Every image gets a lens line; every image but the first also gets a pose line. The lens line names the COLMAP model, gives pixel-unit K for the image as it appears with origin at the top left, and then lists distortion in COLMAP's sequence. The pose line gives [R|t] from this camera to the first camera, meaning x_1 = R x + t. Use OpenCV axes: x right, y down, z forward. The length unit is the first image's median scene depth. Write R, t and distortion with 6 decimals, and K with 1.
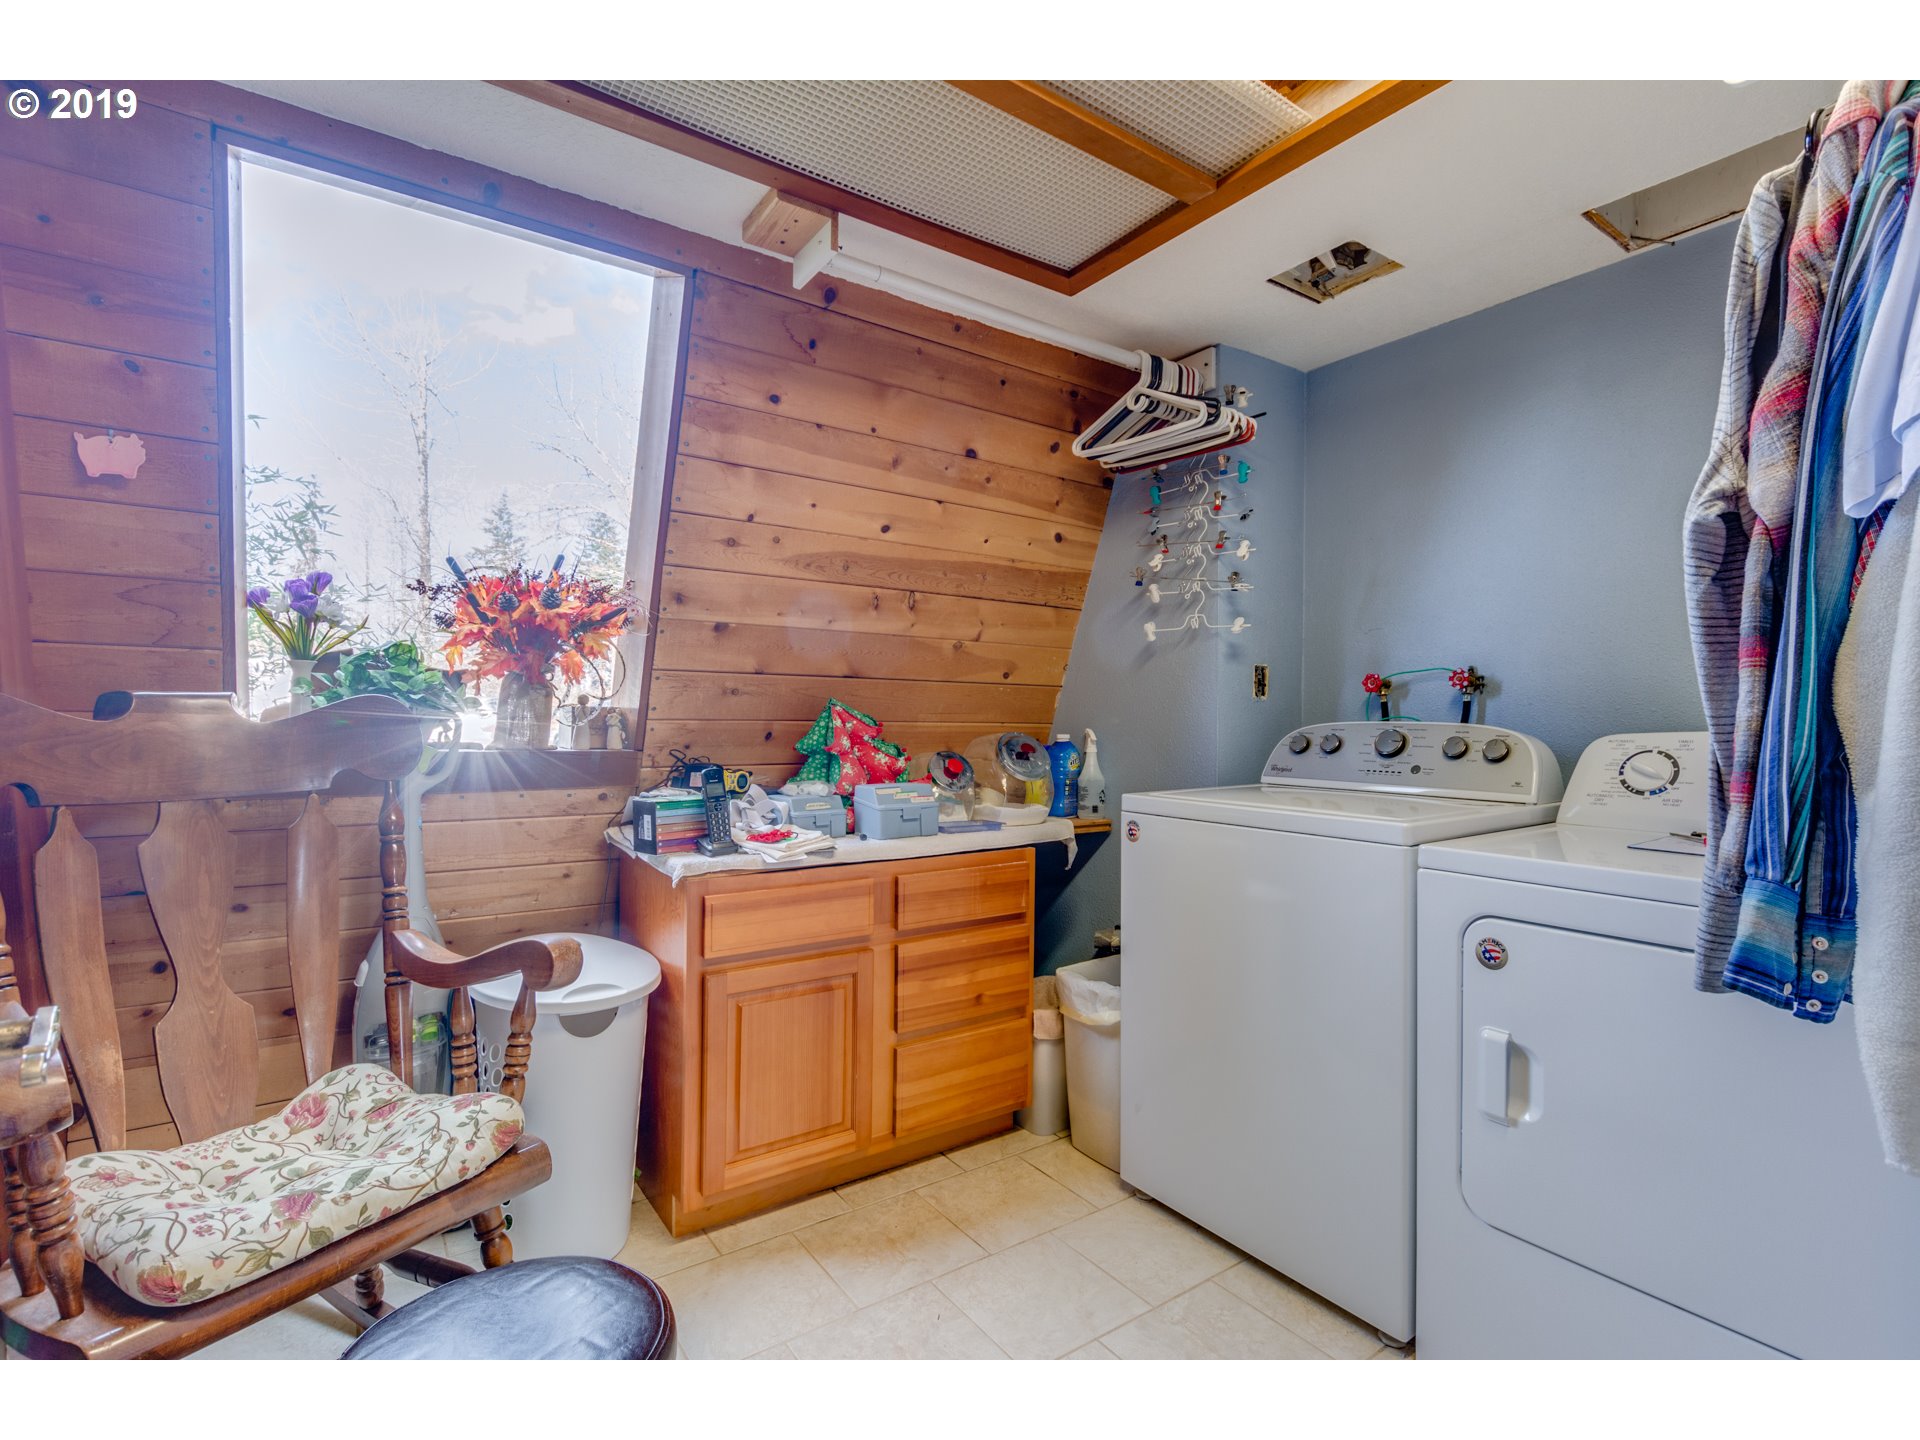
lens RADIAL K [[914.4, 0, 960.0], [0, 914.4, 727.4], [0, 0, 1]] dist [0.001412, -0.000437]
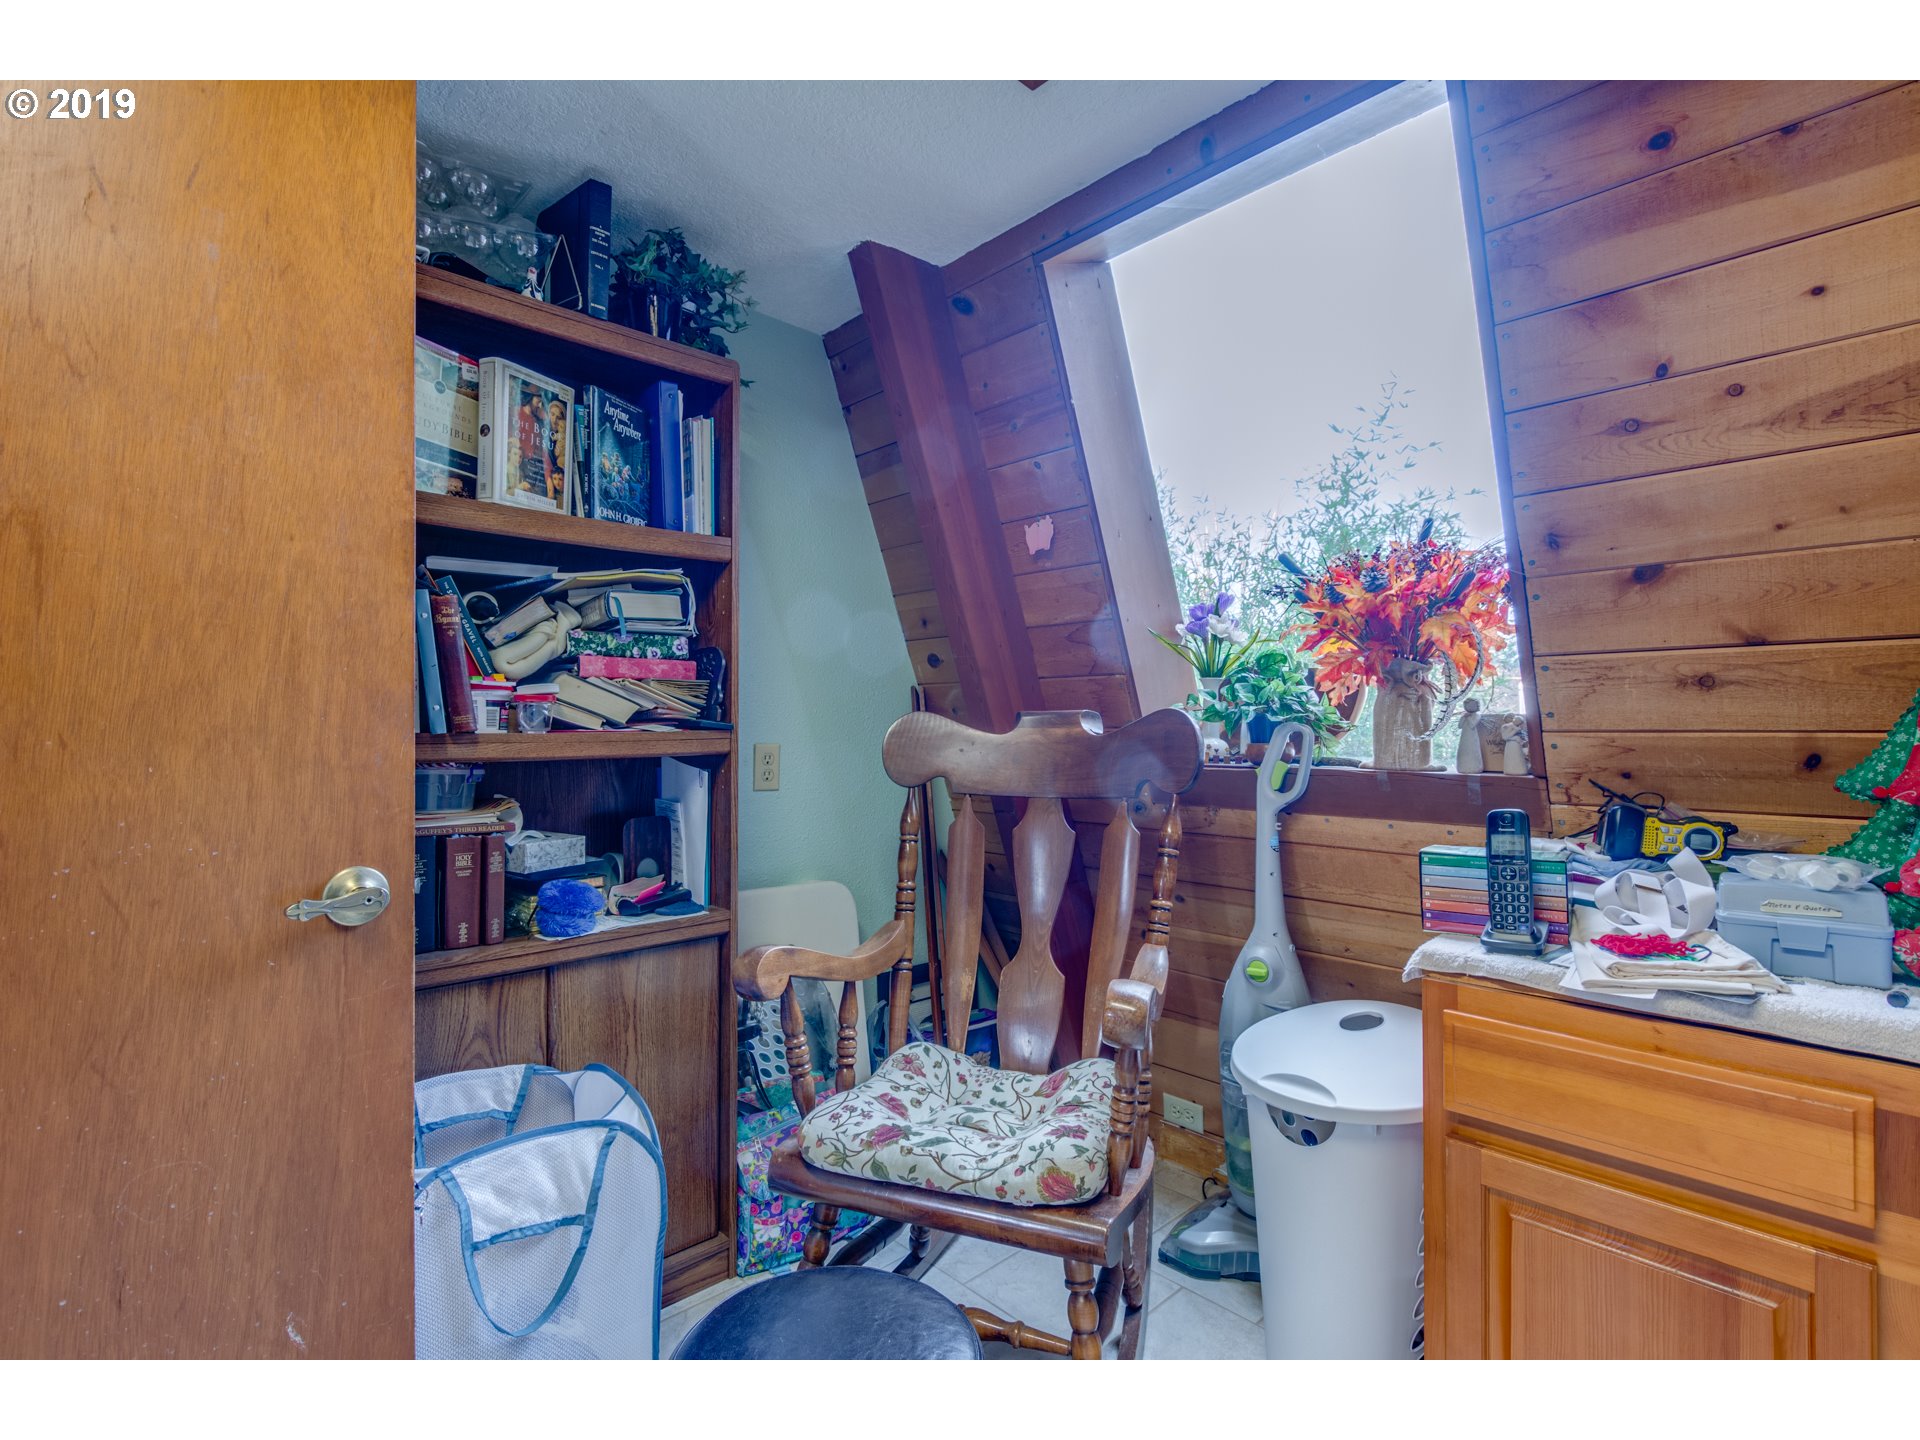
lens RADIAL K [[914.4, 0, 959.6], [0, 914.4, 719.8], [0, 0, 1]] dist [0.001412, -0.000437]
pose [[0.139259, -0.016039, -0.990126, 0.305076], [-0.004245, 0.999850, -0.016794, -0.004353], [0.990247, 0.006542, 0.139170, 0.572590]]
